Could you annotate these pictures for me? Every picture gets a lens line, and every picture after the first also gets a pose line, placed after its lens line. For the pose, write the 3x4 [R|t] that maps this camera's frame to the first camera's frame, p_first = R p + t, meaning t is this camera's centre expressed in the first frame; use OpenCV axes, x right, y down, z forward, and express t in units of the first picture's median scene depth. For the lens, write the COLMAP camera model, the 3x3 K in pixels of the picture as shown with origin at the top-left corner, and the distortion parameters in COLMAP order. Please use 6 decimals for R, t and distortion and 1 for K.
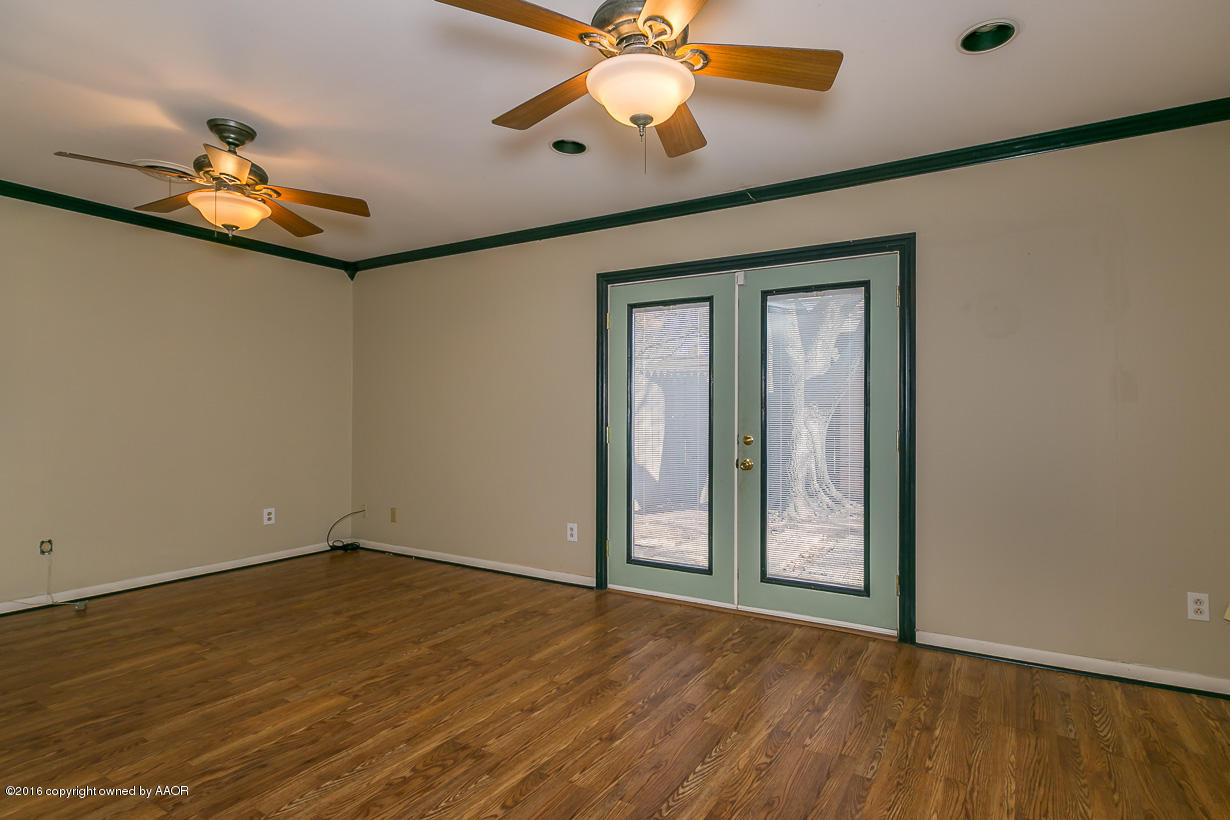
lens RADIAL K [[651.7, 0, 617.4], [0, 651.7, 408.1], [0, 0, 1]] dist [-0.001434, -0.000654]
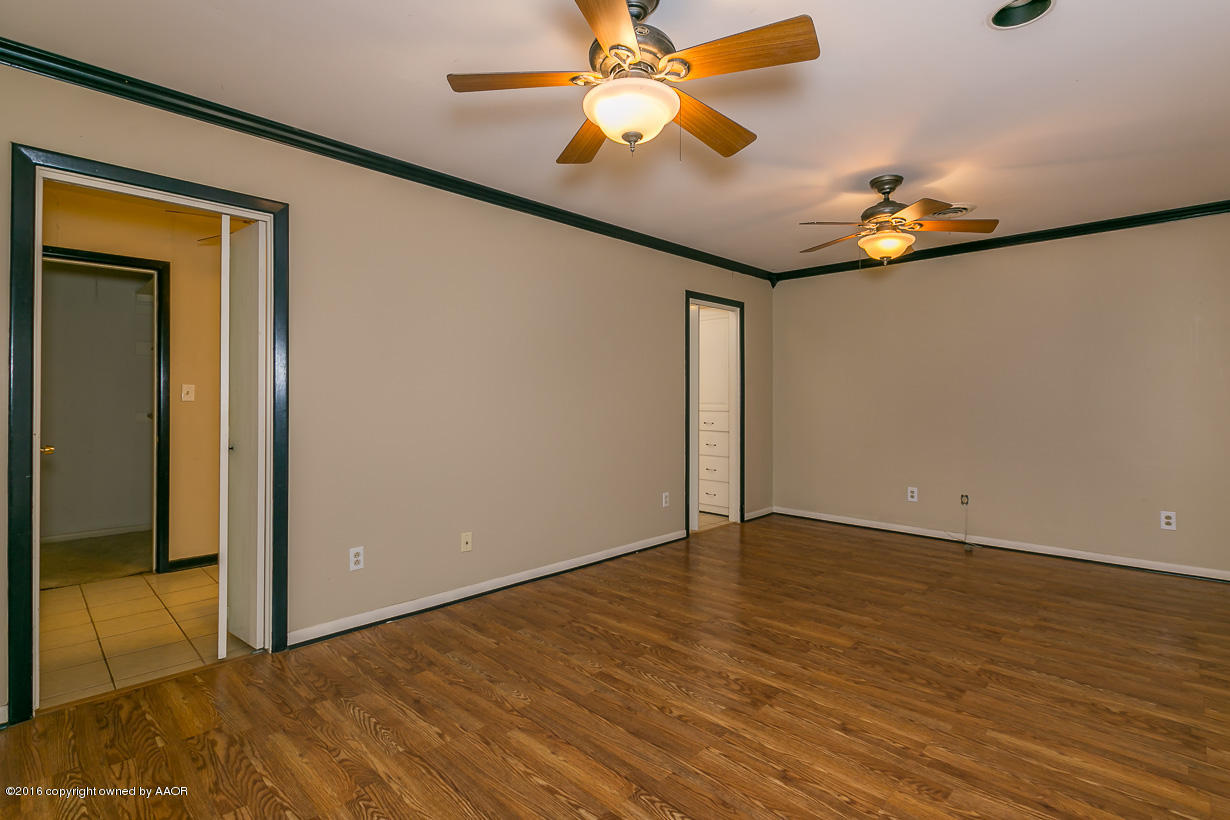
lens RADIAL K [[567.3, 0, 618.2], [0, 567.3, 407.7], [0, 0, 1]] dist [0.000290, -0.000389]
pose [[-0.227265, 0.007079, -0.973807, 0.631693], [0.008005, 0.999953, 0.005401, 0.011201], [0.973800, -0.006567, -0.227311, 0.791138]]
